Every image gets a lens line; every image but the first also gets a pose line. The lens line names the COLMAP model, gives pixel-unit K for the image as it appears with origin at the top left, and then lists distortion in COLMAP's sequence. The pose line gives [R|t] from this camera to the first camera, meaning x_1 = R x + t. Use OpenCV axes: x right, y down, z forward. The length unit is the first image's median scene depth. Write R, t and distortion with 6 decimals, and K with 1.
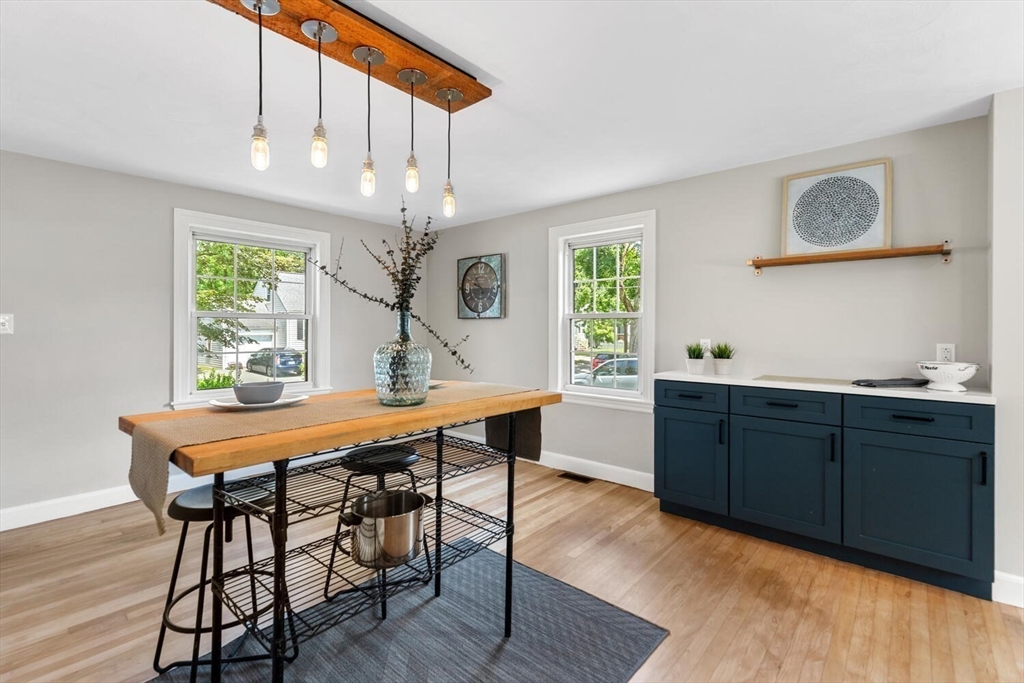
lens RADIAL K [[465.2, 0, 513.7], [0, 465.2, 330.4], [0, 0, 1]] dist [0.007762, -0.002489]
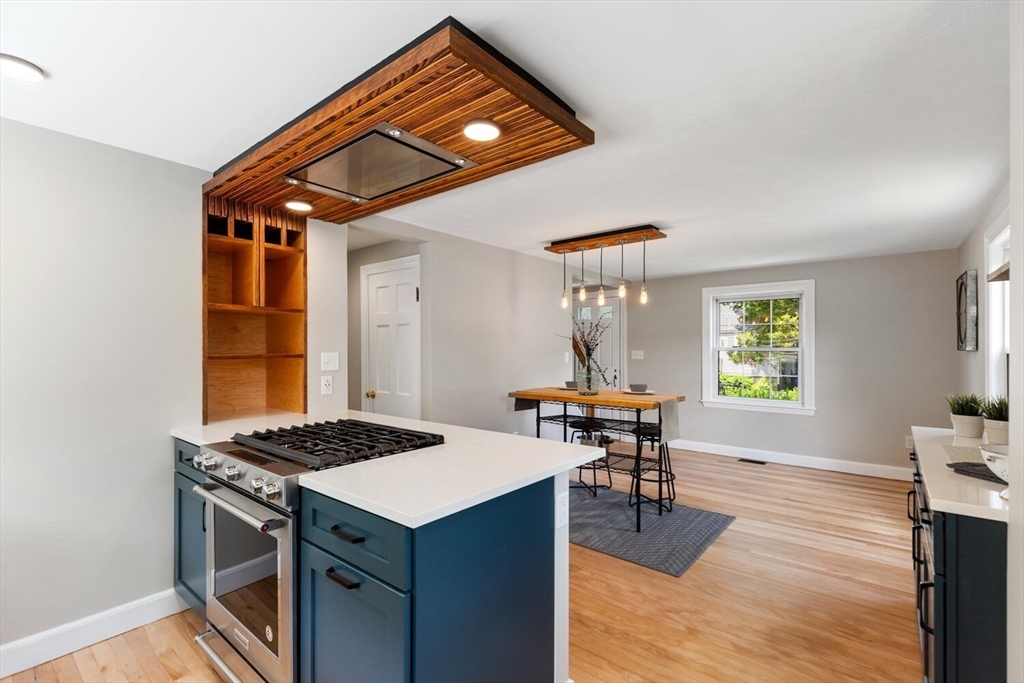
lens RADIAL K [[465.2, 0, 510.6], [0, 465.2, 346.9], [0, 0, 1]] dist [0.007762, -0.002489]
pose [[0.026591, -0.002677, -0.999643, 1.396523], [0.000138, 0.999996, -0.002674, -0.056155], [0.999646, -0.000067, 0.026591, 0.342638]]
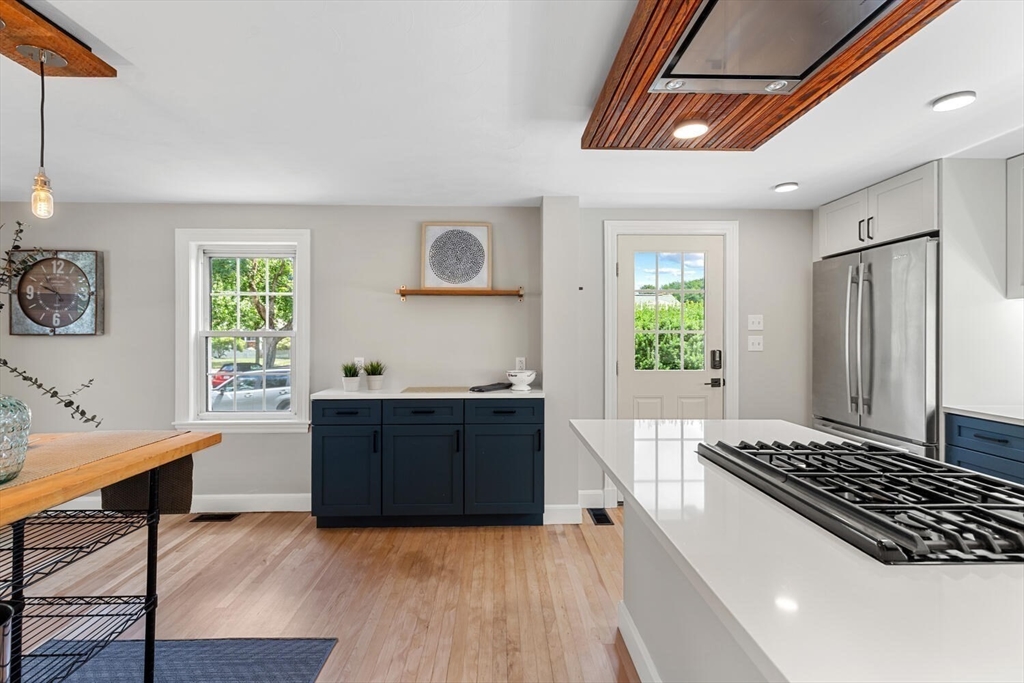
lens RADIAL K [[465.2, 0, 516.4], [0, 465.2, 333.7], [0, 0, 1]] dist [0.007762, -0.002489]
pose [[0.732254, -0.001217, 0.681030, -0.077674], [0.002542, 0.999996, -0.000946, -0.045975], [-0.681026, 0.002424, 0.732255, -0.057908]]
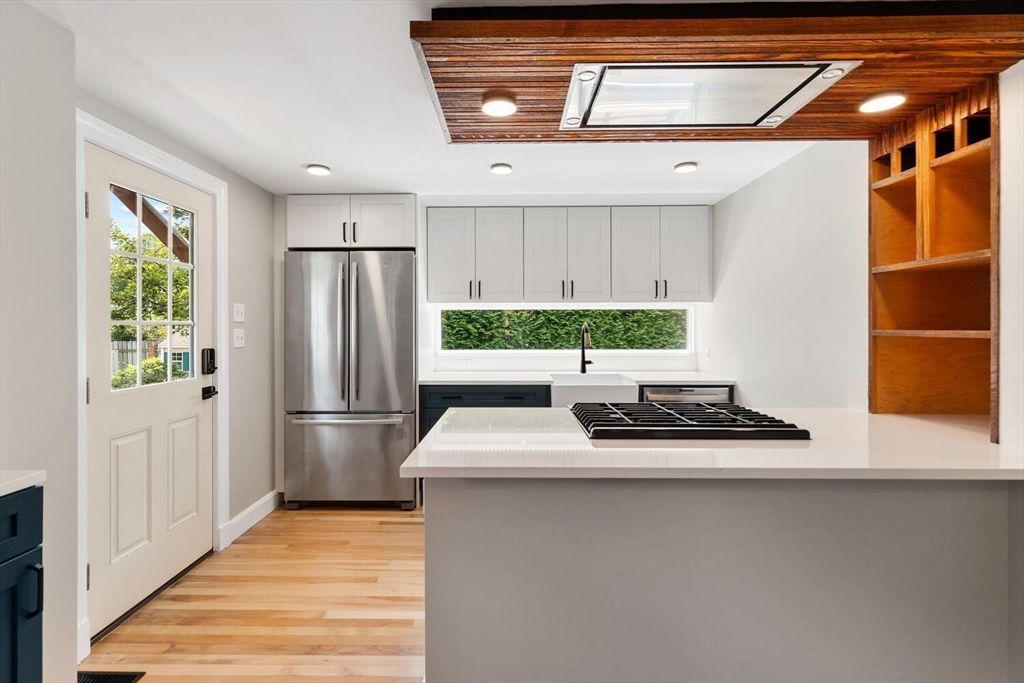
lens RADIAL K [[465.2, 0, 506.4], [0, 465.2, 322.5], [0, 0, 1]] dist [0.007762, -0.002489]
pose [[-0.643202, 0.002763, 0.765691, 0.106670], [0.000237, 0.999994, -0.003410, -0.051171], [-0.765696, -0.002012, -0.643199, 0.779260]]
